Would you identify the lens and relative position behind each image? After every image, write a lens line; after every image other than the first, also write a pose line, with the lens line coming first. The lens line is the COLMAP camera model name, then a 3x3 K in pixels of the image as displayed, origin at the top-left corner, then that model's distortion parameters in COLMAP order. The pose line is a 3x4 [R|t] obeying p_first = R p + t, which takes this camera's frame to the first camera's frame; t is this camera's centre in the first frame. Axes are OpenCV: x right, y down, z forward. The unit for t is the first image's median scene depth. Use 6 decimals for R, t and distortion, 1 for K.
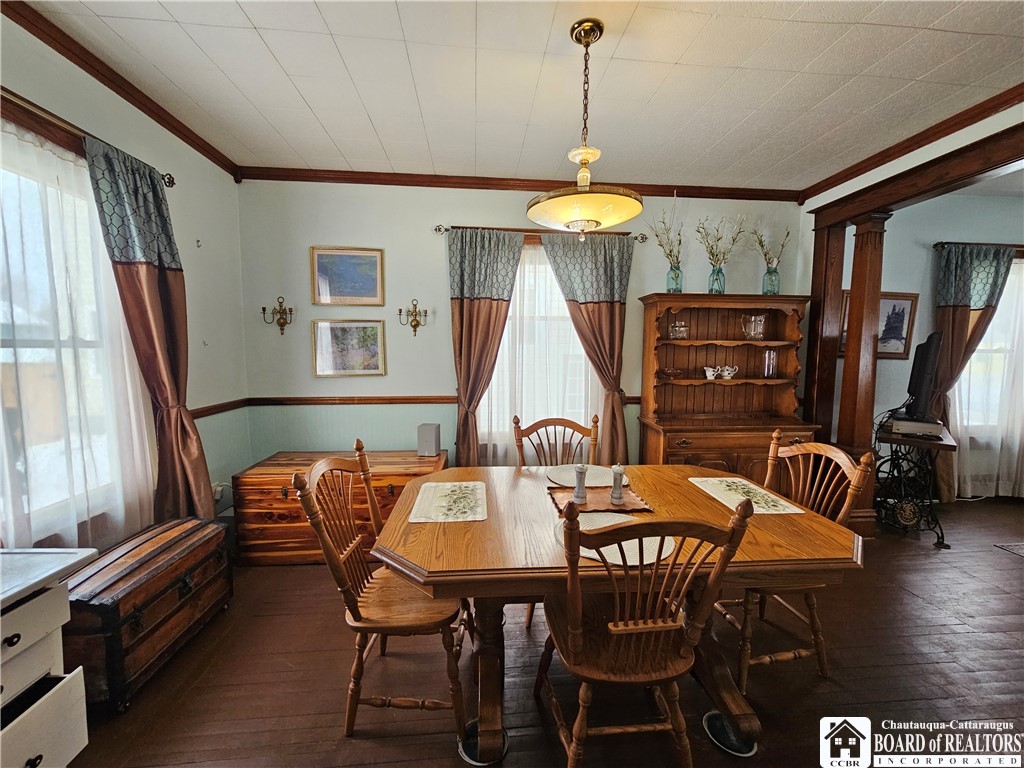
lens RADIAL K [[417.4, 0, 511.4], [0, 417.4, 390.1], [0, 0, 1]] dist [-0.000153, -0.001187]
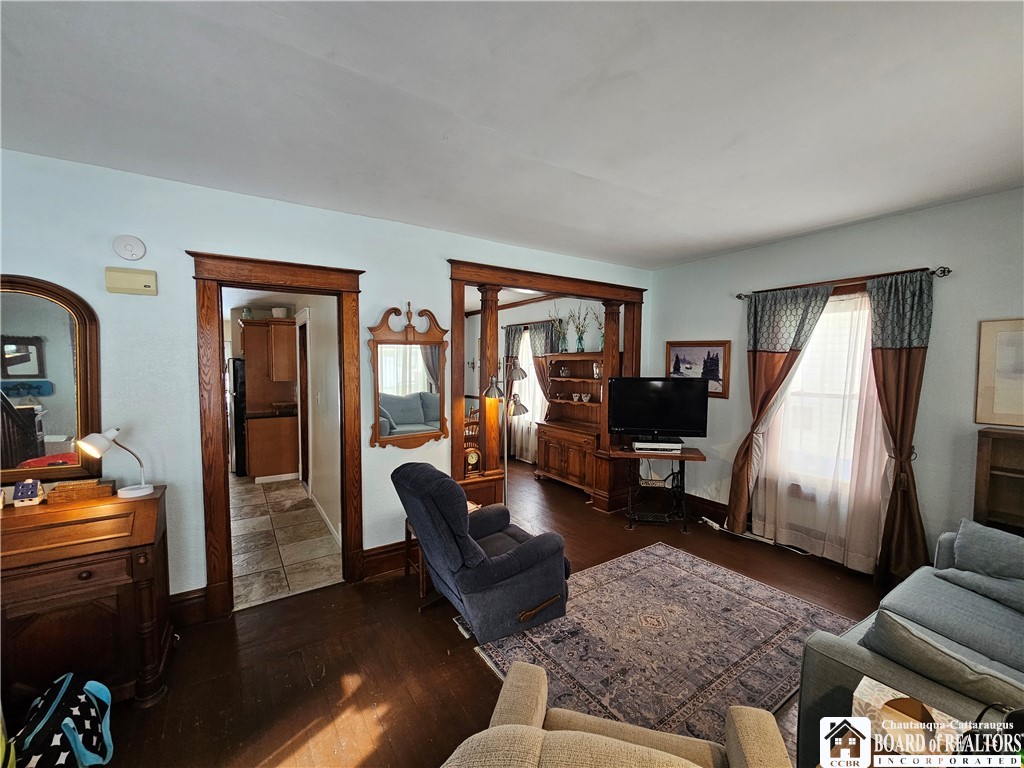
lens RADIAL K [[417.4, 0, 516.8], [0, 417.4, 389.6], [0, 0, 1]] dist [-0.000153, -0.001187]
pose [[0.486026, 0.048258, -0.872611, 1.685968], [-0.082049, 0.996584, 0.009415, -0.063053], [0.870084, 0.067021, 0.488326, -0.039683]]
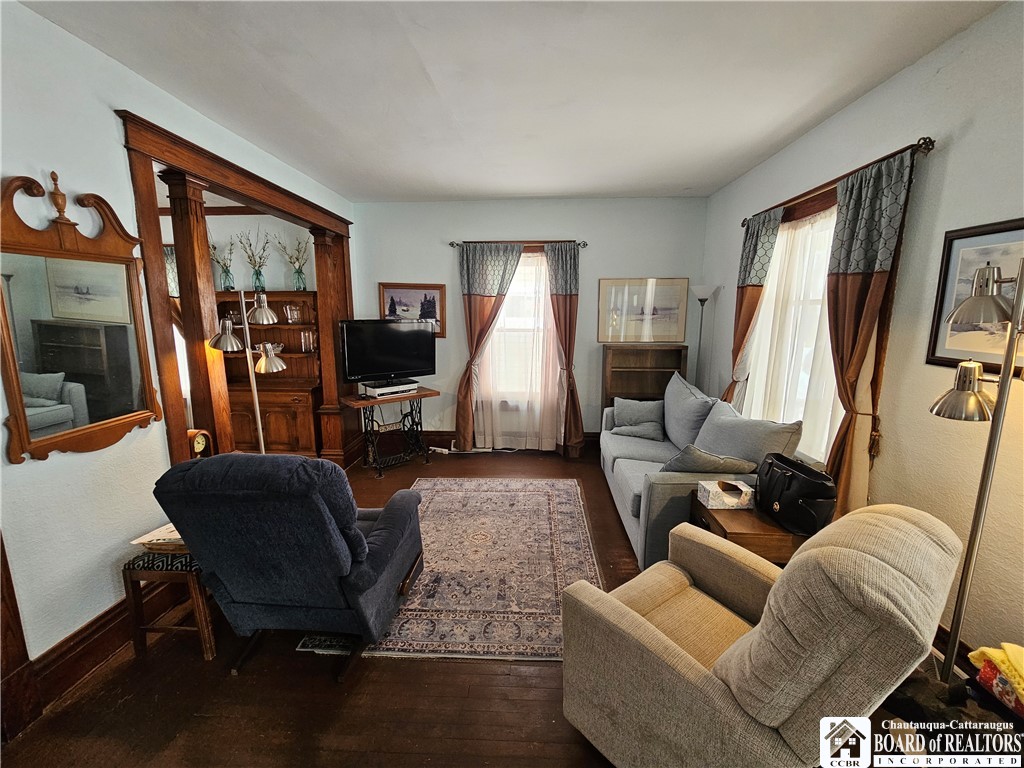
lens RADIAL K [[417.4, 0, 512.5], [0, 417.4, 388.0], [0, 0, 1]] dist [-0.000153, -0.001187]
pose [[0.990748, 0.017080, -0.134636, 1.348721], [-0.006231, 0.996728, 0.080591, -0.026100], [0.135572, -0.079007, 0.987612, -0.220141]]
